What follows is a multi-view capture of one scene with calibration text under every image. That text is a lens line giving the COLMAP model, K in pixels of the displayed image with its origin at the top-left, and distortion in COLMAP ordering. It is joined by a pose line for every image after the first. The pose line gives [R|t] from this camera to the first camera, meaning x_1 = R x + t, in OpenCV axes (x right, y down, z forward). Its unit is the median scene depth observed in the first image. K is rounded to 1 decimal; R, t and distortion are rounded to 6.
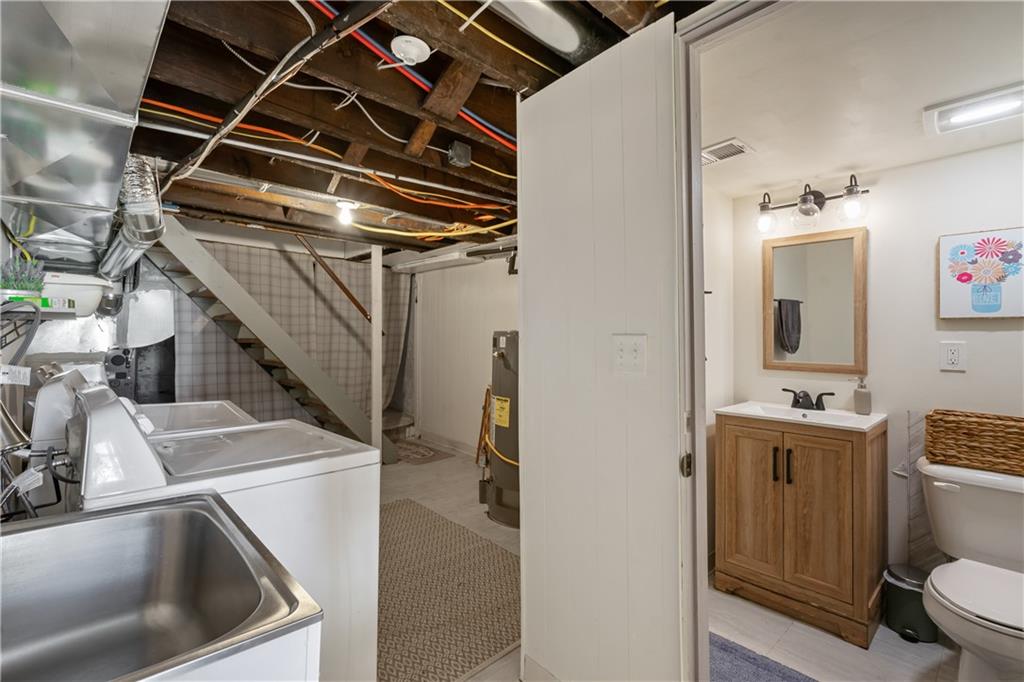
lens RADIAL K [[466.4, 0, 506.1], [0, 466.4, 332.1], [0, 0, 1]] dist [-0.001404, 0.001688]
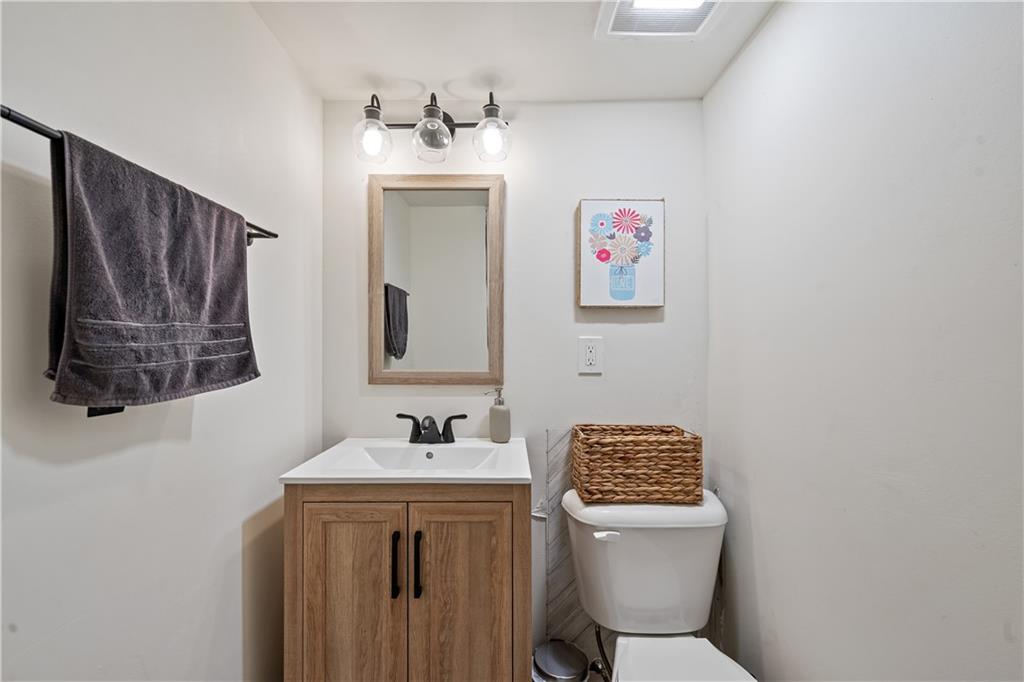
lens RADIAL K [[466.4, 0, 508.3], [0, 466.4, 337.4], [0, 0, 1]] dist [-0.001404, 0.001688]
pose [[0.680002, 0.006182, 0.733184, 0.274214], [0.000510, 0.999960, -0.008905, 0.027433], [-0.733210, 0.006429, 0.679972, 0.543387]]
